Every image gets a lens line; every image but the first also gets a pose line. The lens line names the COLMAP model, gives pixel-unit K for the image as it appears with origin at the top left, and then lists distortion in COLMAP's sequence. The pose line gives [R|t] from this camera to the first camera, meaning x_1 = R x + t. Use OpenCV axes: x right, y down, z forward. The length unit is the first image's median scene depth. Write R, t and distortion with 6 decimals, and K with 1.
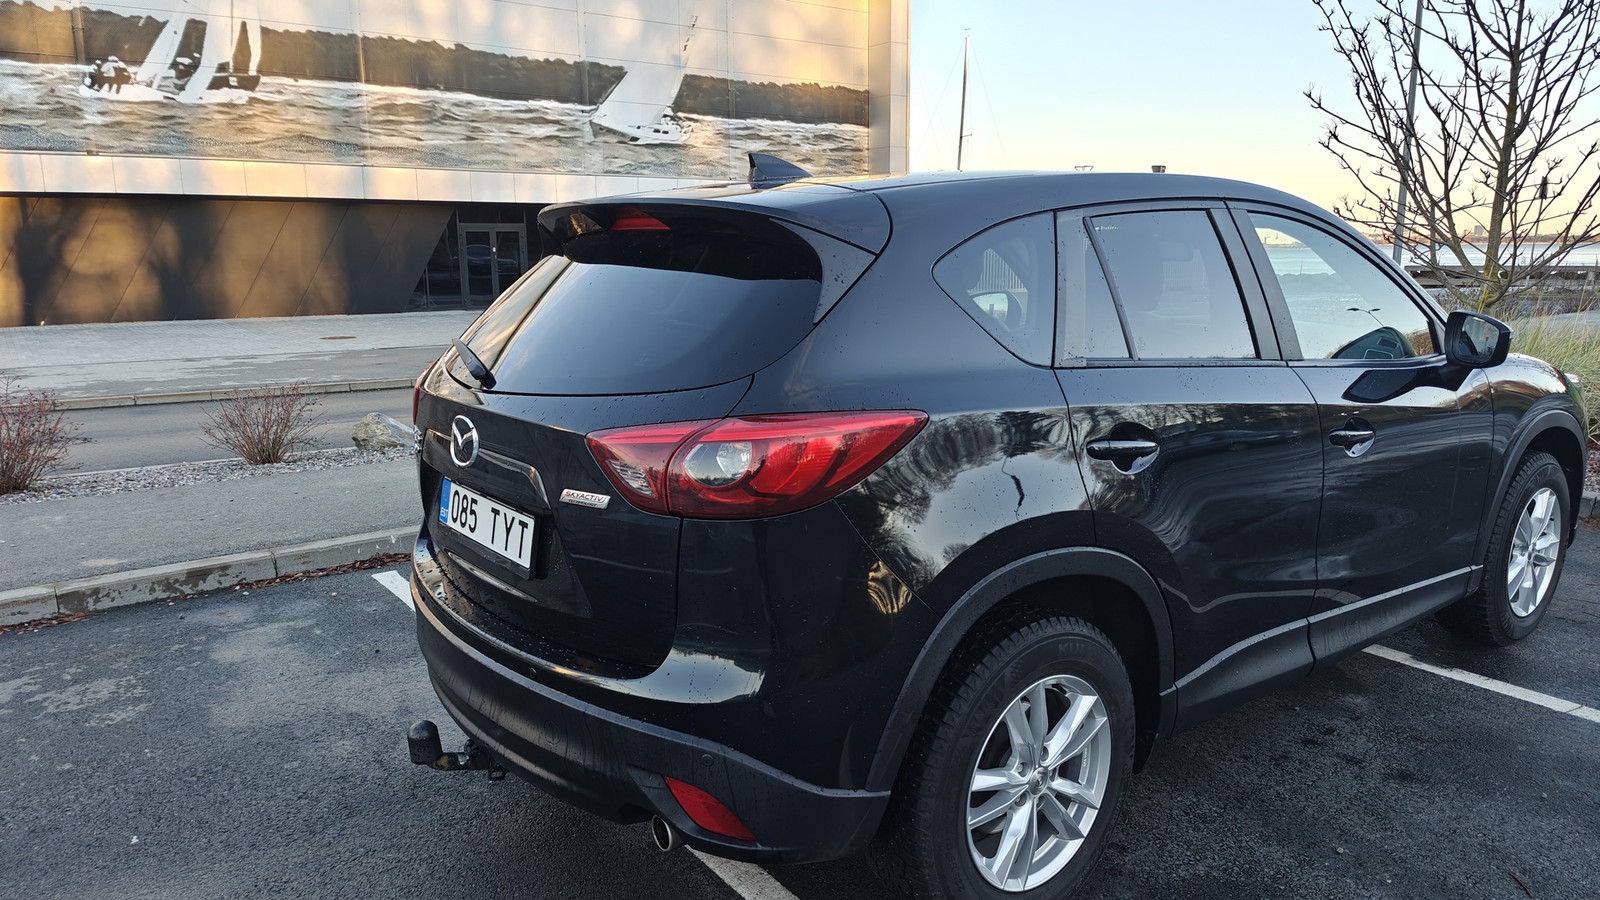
lens RADIAL K [[1120.8, 0, 803.7], [0, 1120.8, 450.9], [0, 0, 1]] dist [0.028715, -0.030401]
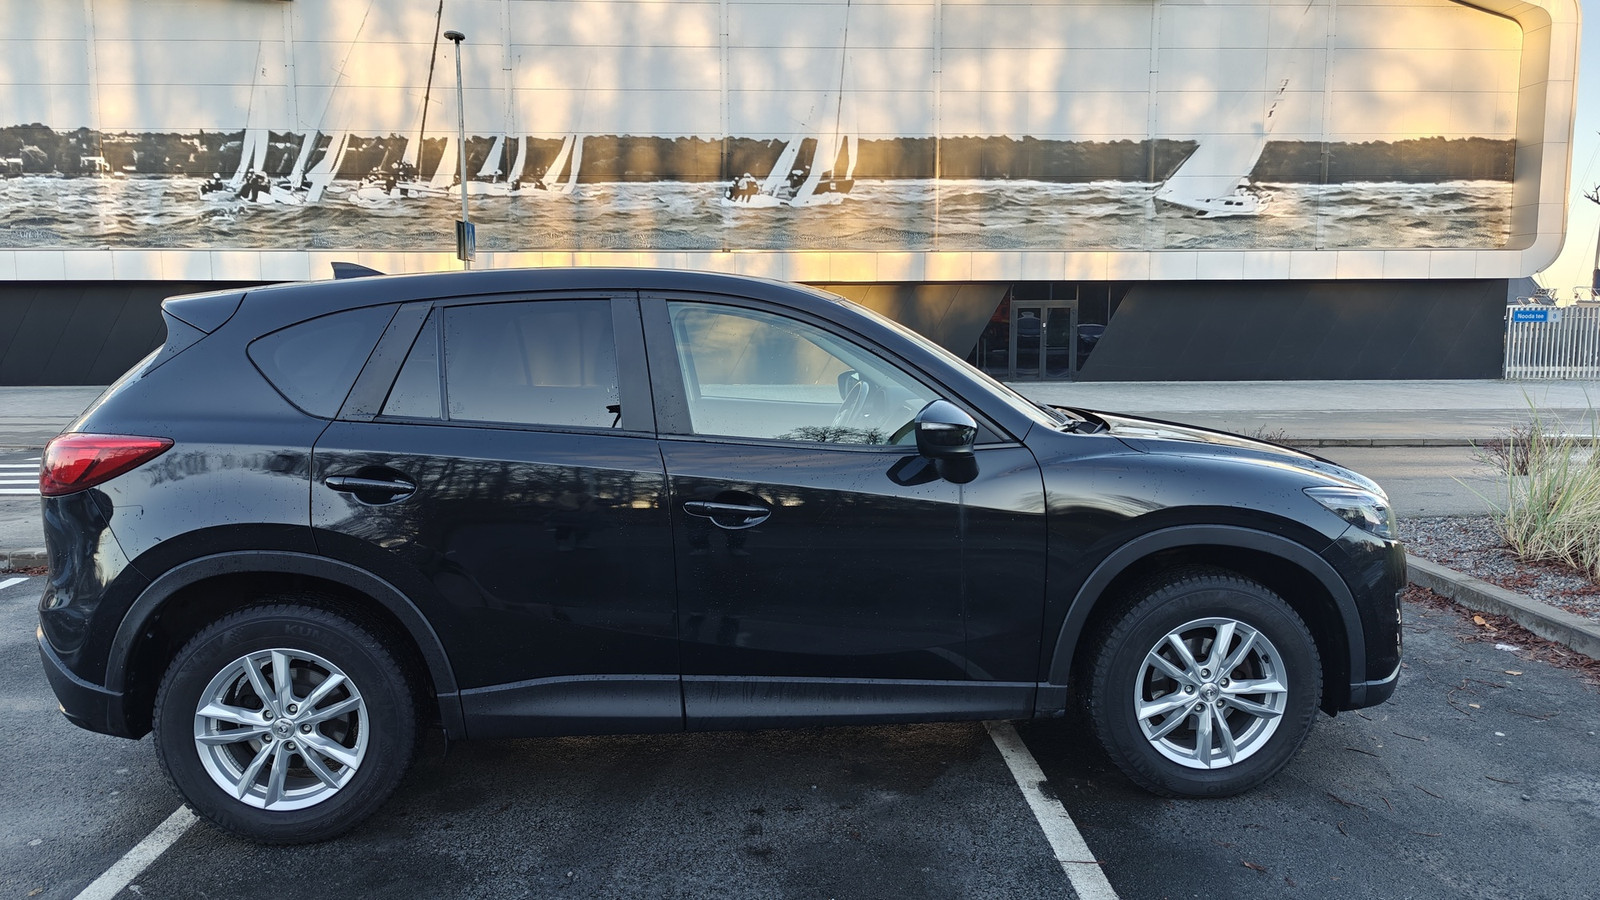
lens RADIAL K [[1120.8, 0, 801.4], [0, 1120.8, 451.9], [0, 0, 1]] dist [0.028715, -0.030401]
pose [[0.822139, 0.066251, -0.565419, 0.145538], [-0.102136, 0.994255, -0.032011, -0.005141], [0.560050, 0.084067, 0.824182, 0.021527]]
